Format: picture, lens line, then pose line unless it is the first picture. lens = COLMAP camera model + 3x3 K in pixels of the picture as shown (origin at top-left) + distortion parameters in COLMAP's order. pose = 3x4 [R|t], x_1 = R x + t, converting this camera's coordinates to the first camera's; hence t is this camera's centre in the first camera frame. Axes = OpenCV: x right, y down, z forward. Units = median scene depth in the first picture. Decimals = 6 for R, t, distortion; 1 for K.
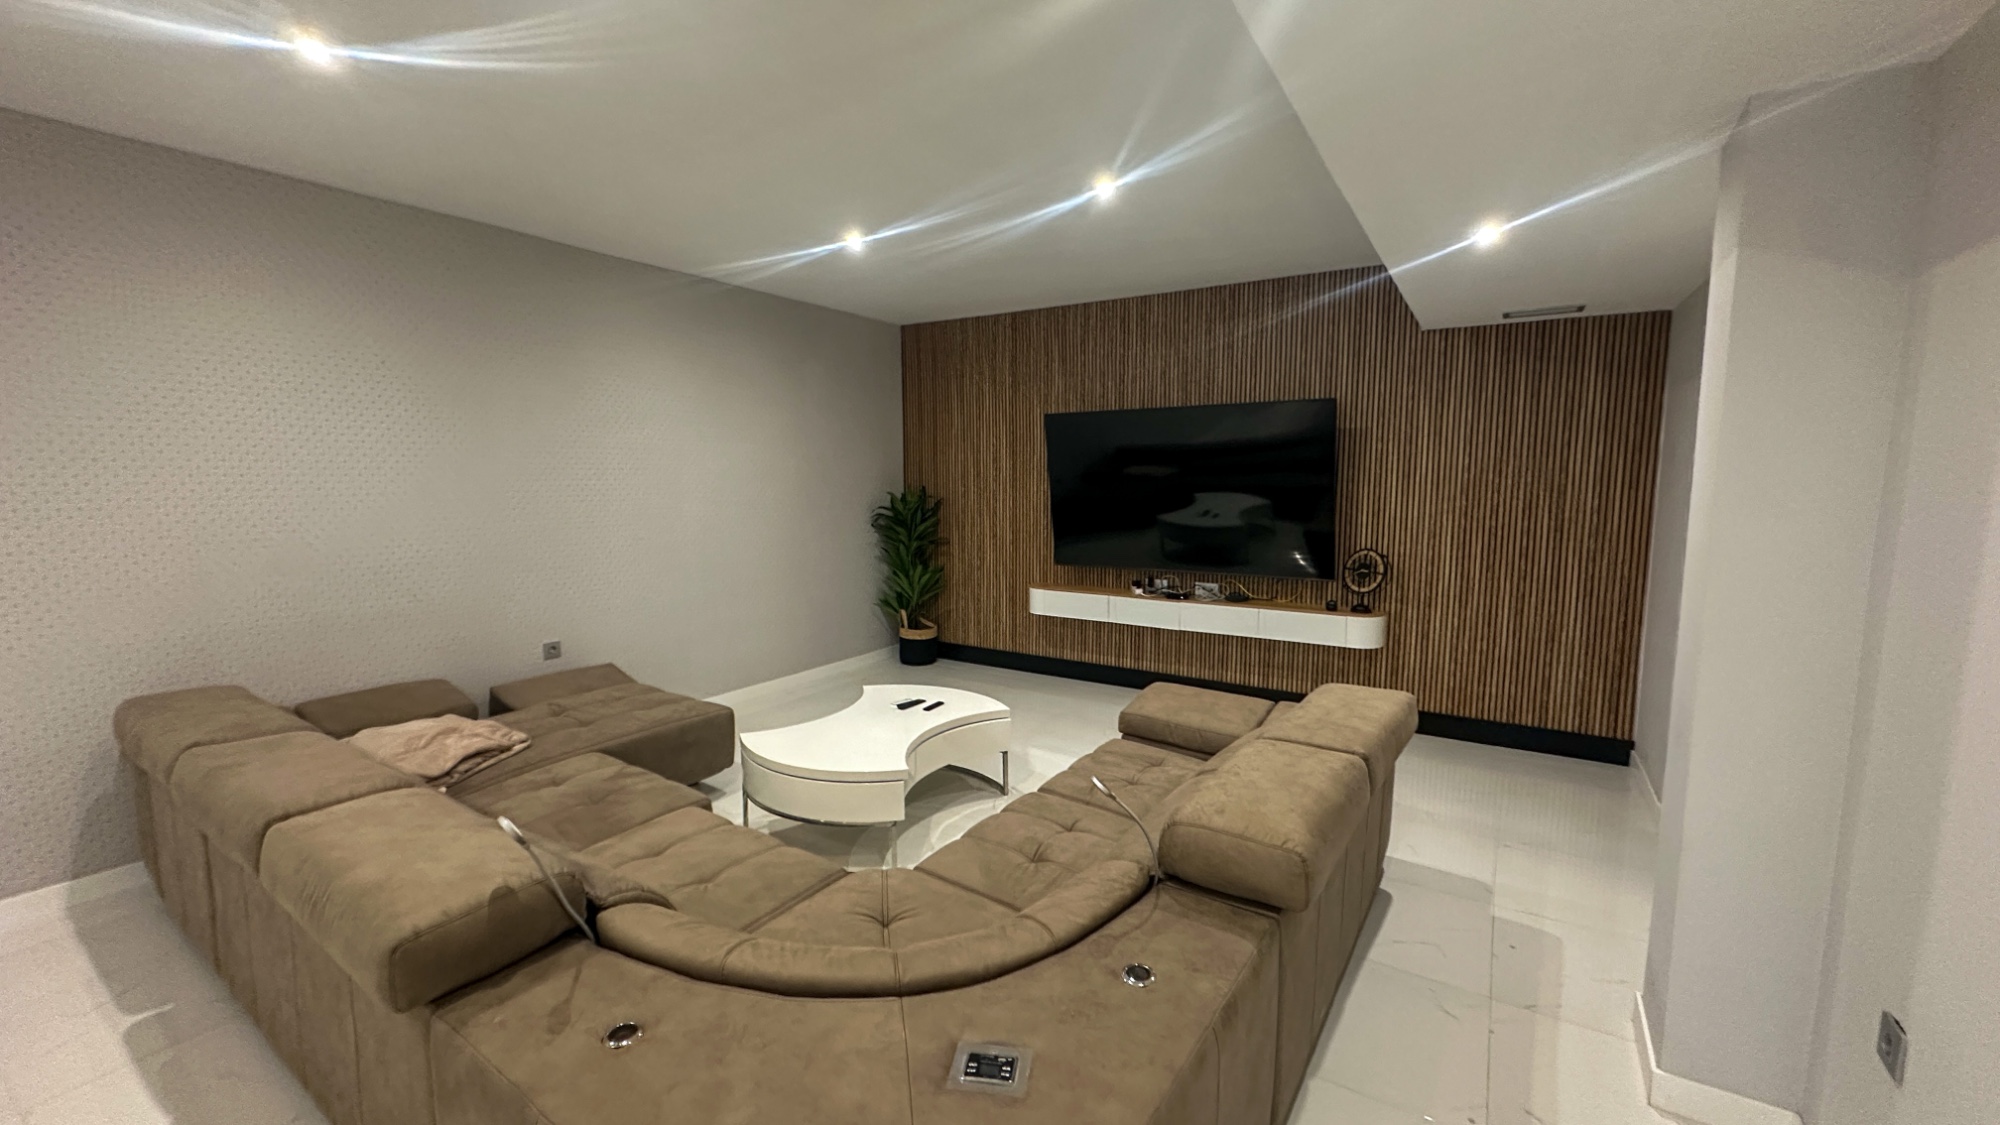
lens RADIAL K [[807.9, 0, 986.3], [0, 807.9, 562.2], [0, 0, 1]] dist [0.001624, -0.000823]
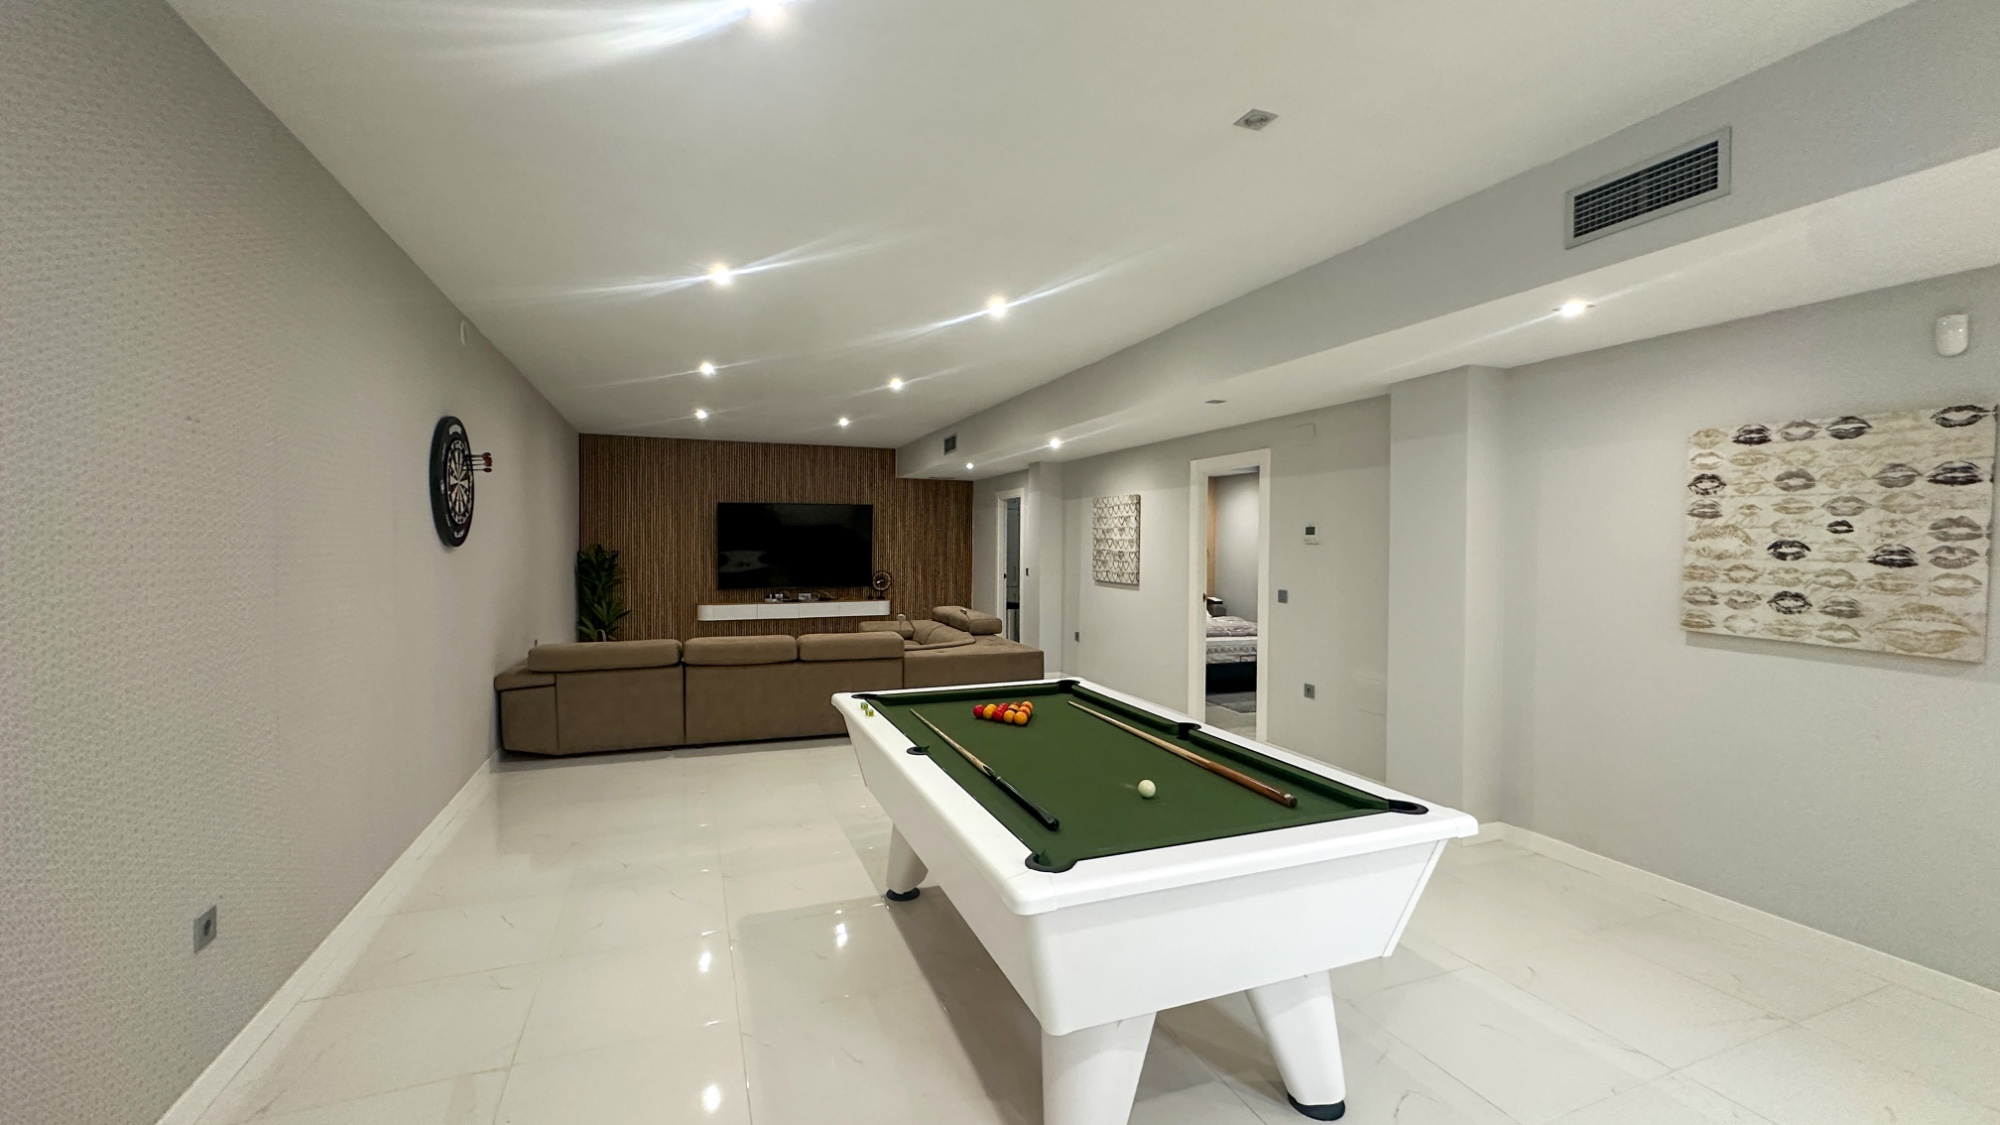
lens RADIAL K [[807.9, 0, 1000.4], [0, 807.9, 559.7], [0, 0, 1]] dist [0.001624, -0.000823]
pose [[0.596455, -0.017688, 0.802451, -0.994115], [0.080767, 0.996005, -0.038079, 0.057056], [-0.798572, 0.087524, 0.595501, -0.532336]]
